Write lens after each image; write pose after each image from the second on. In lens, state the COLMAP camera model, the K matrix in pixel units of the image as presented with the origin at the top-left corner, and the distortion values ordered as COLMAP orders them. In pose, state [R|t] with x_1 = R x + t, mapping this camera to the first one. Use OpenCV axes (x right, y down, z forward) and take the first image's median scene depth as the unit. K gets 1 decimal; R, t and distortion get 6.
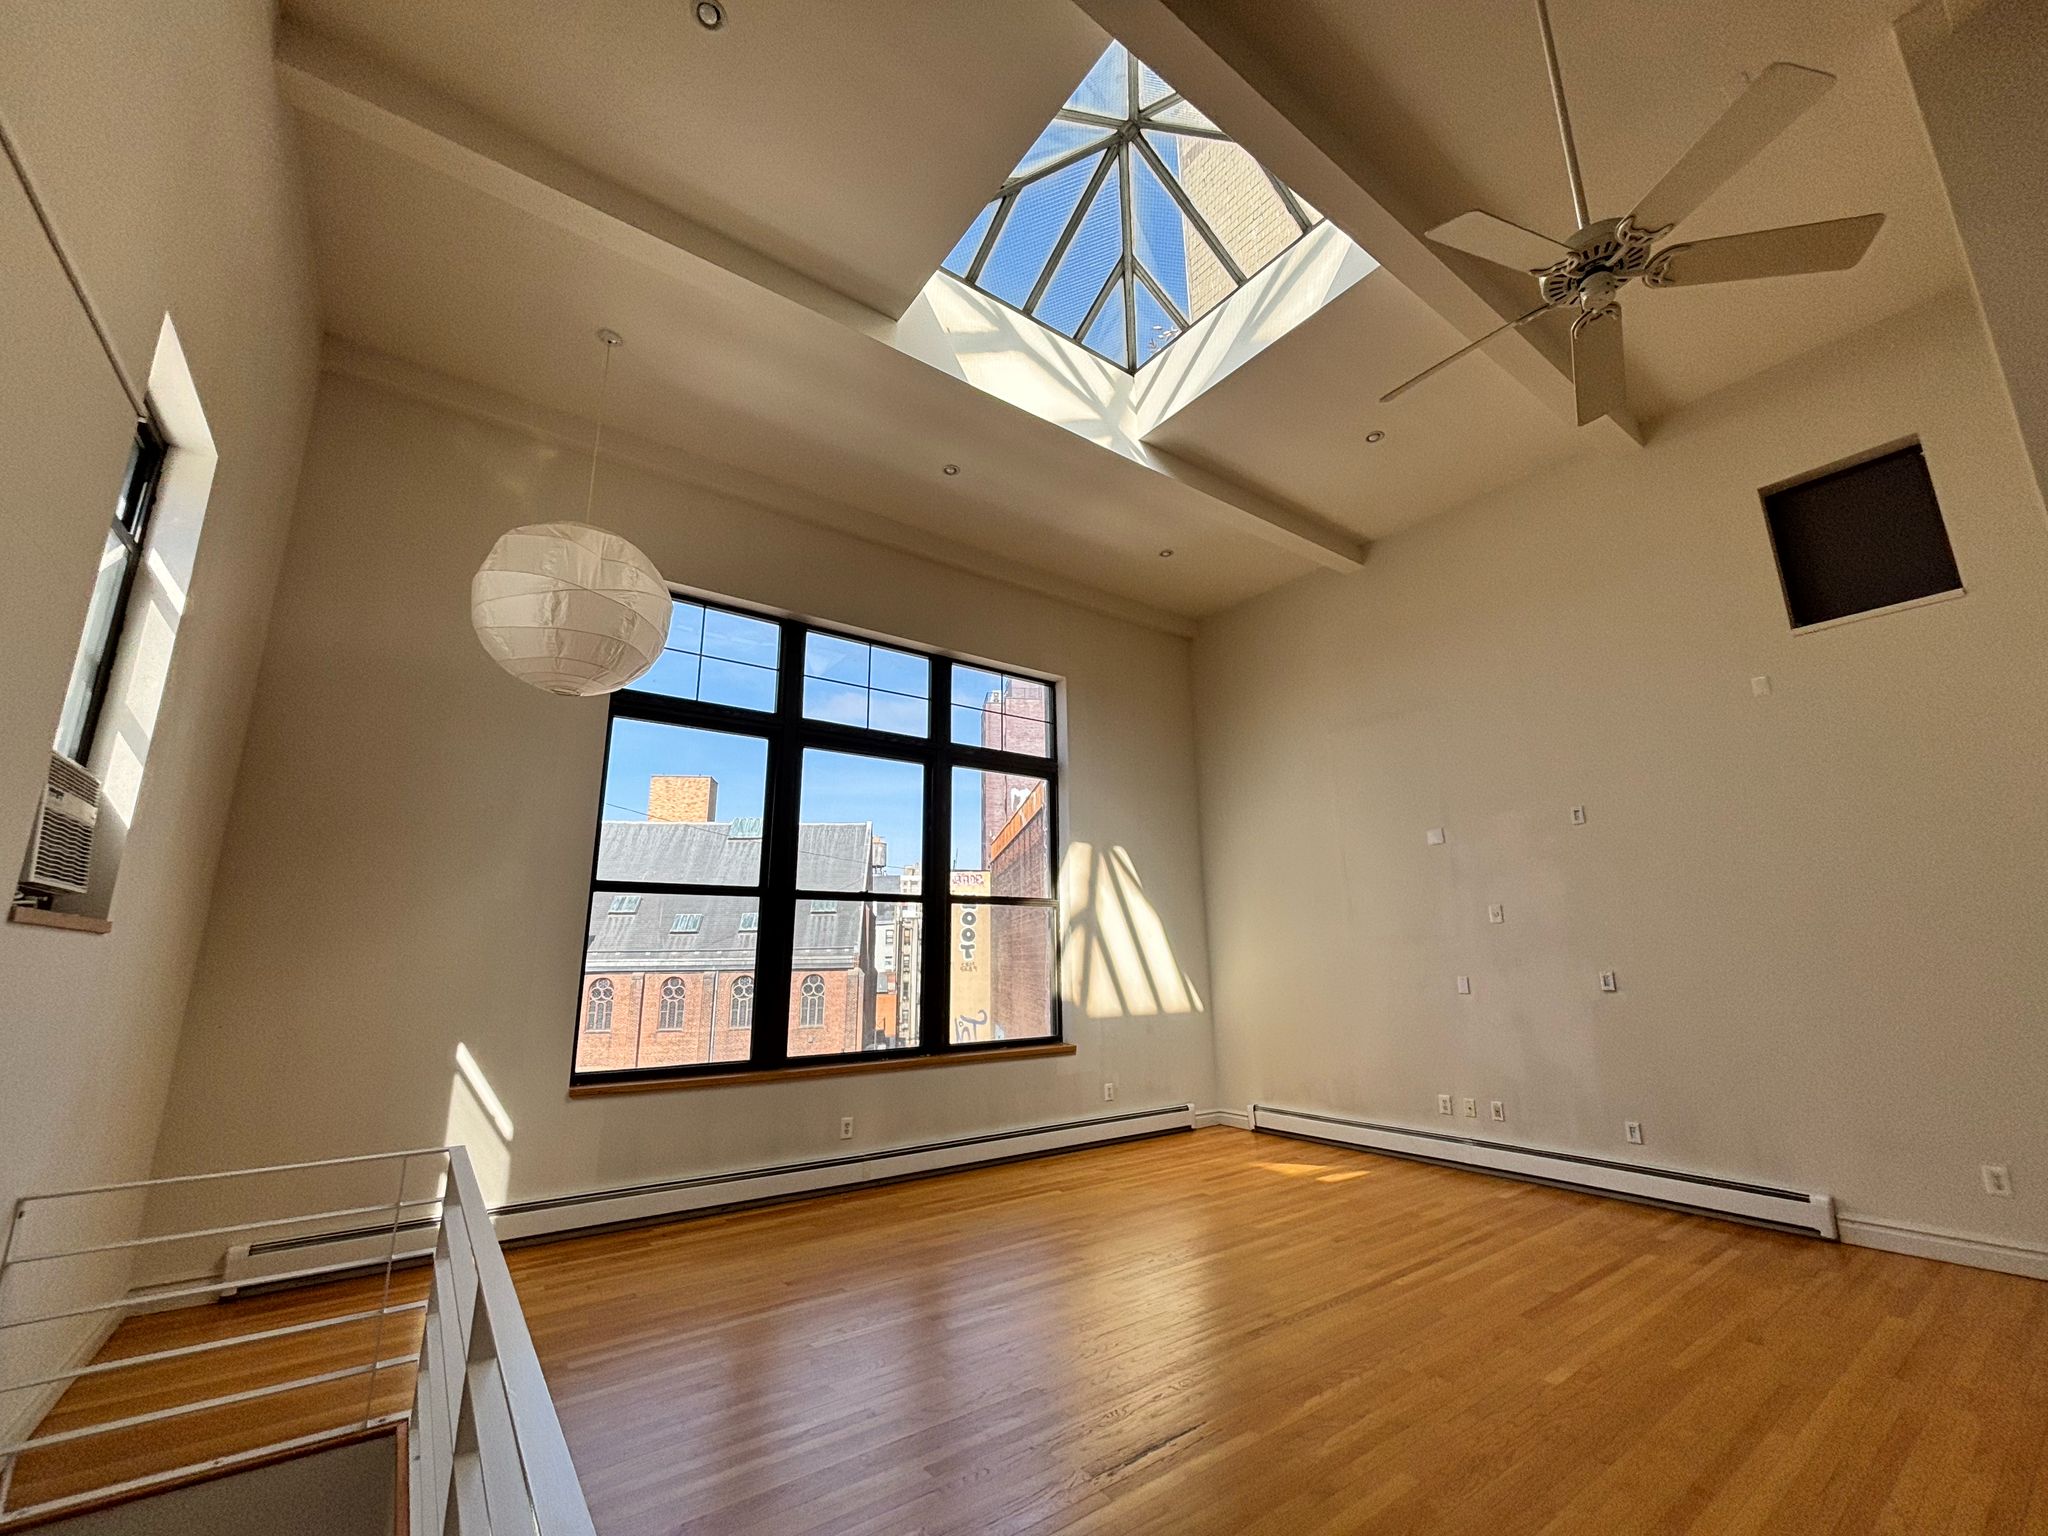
lens RADIAL K [[836.3, 0, 1035.5], [0, 836.3, 768.9], [0, 0, 1]] dist [-0.001080, 0.001585]
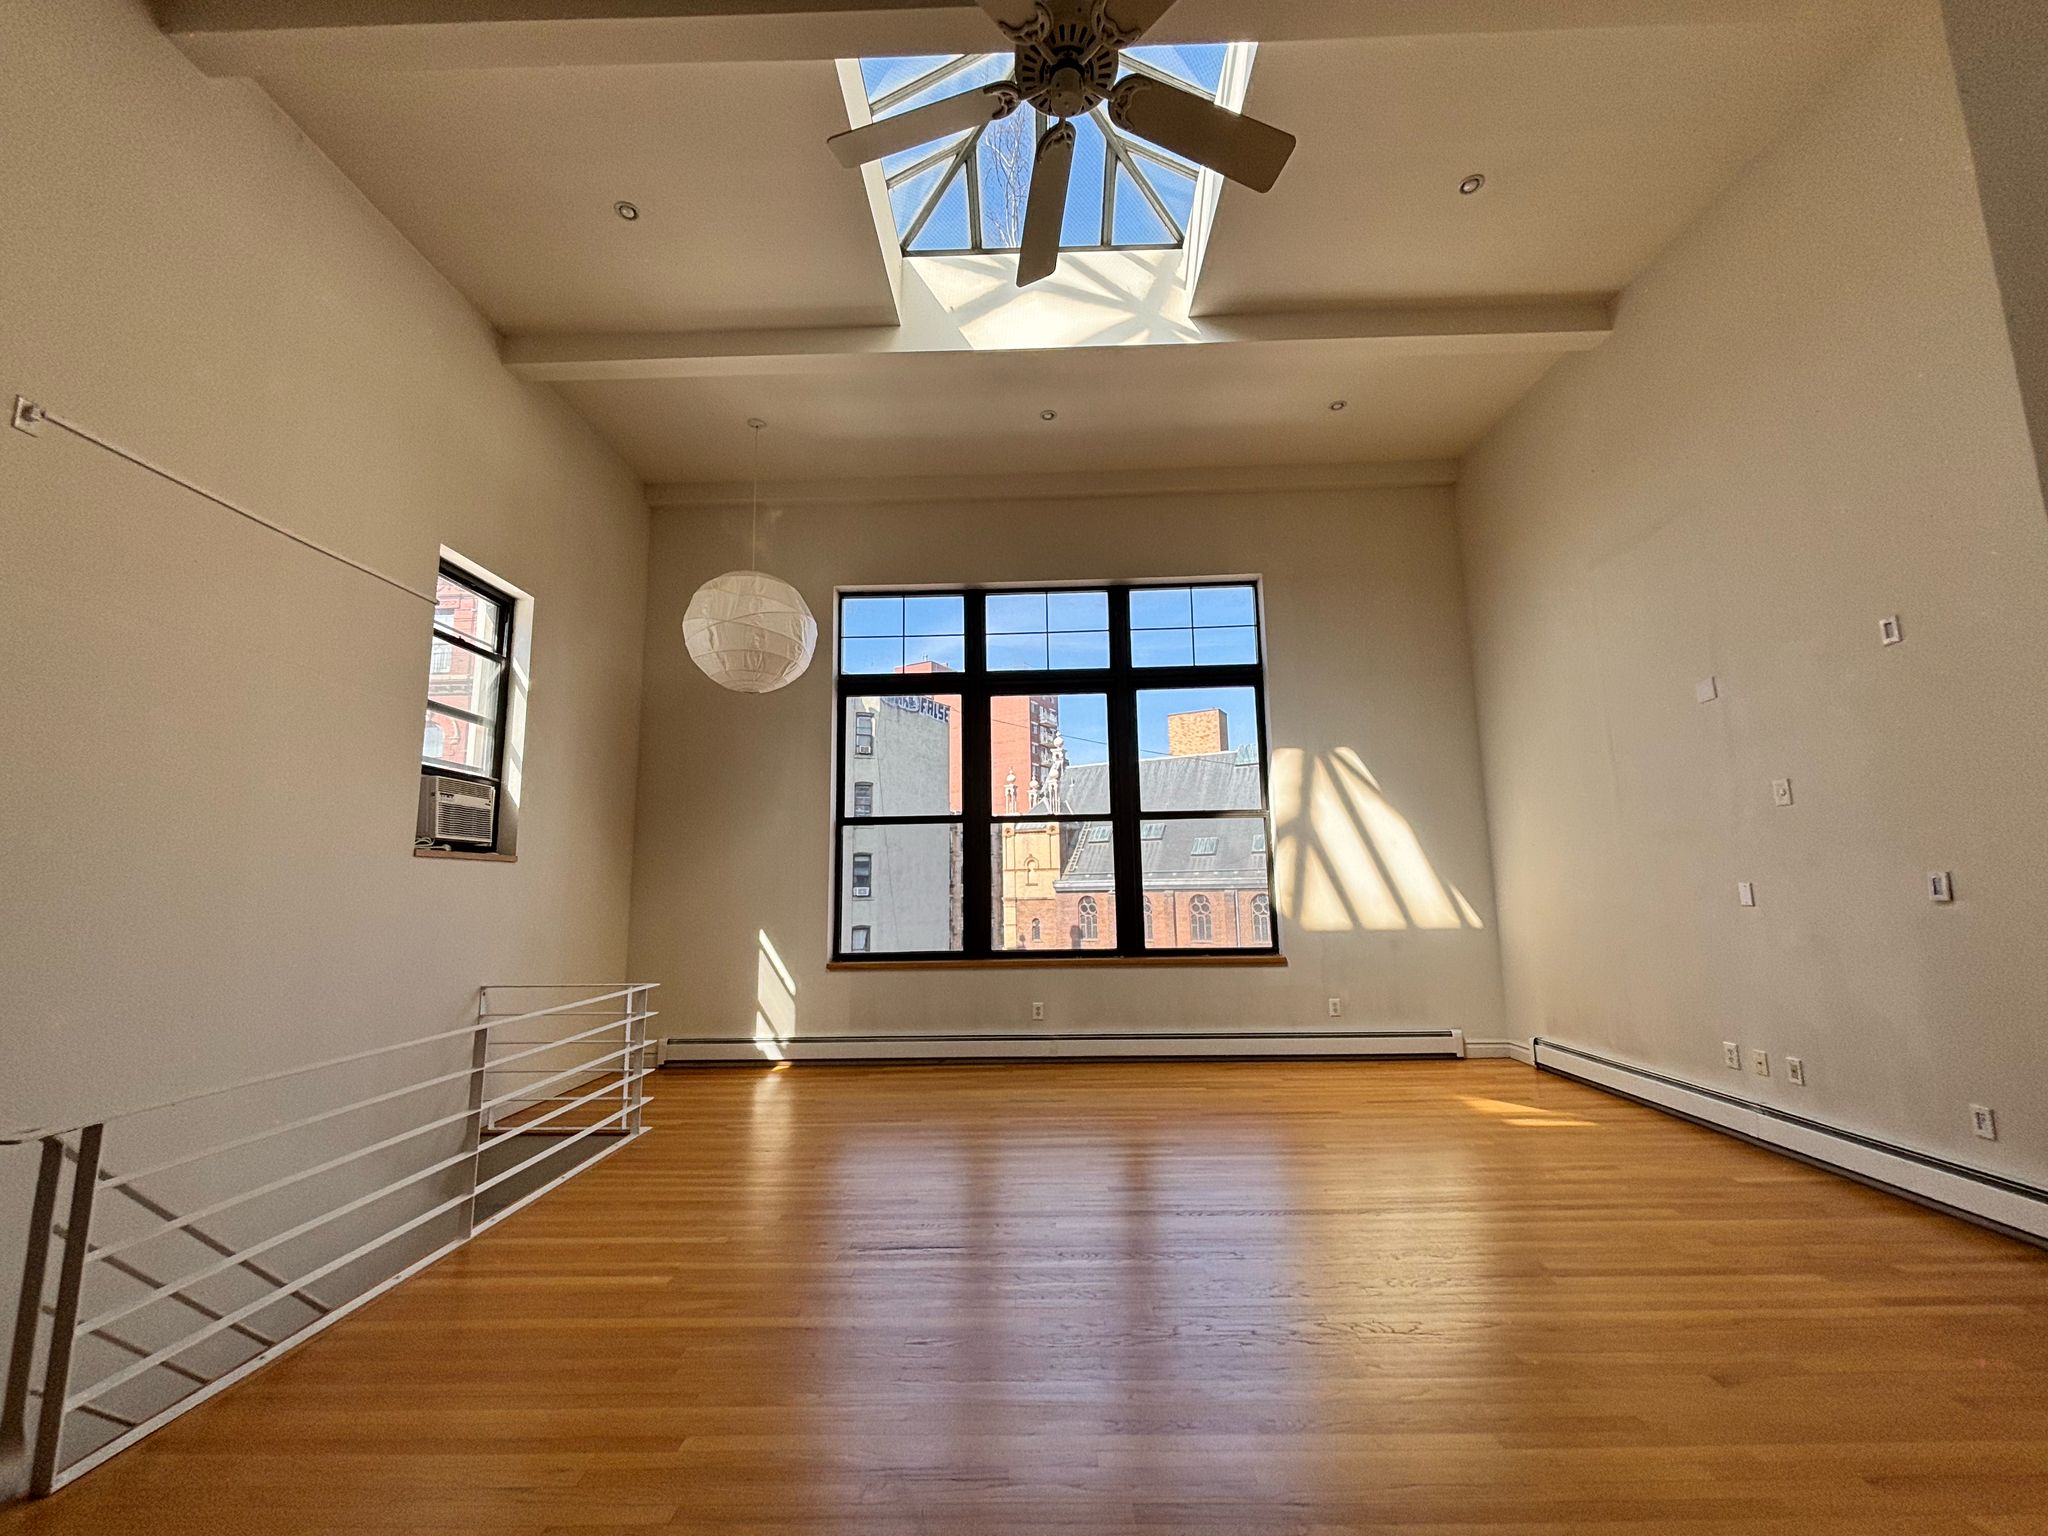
lens RADIAL K [[836.3, 0, 1026.3], [0, 836.3, 773.4], [0, 0, 1]] dist [-0.001080, 0.001585]
pose [[0.791249, -0.087442, -0.605210, 0.391755], [0.146299, 0.988050, 0.048515, 0.027509], [0.593735, -0.126929, 0.794586, 0.071539]]
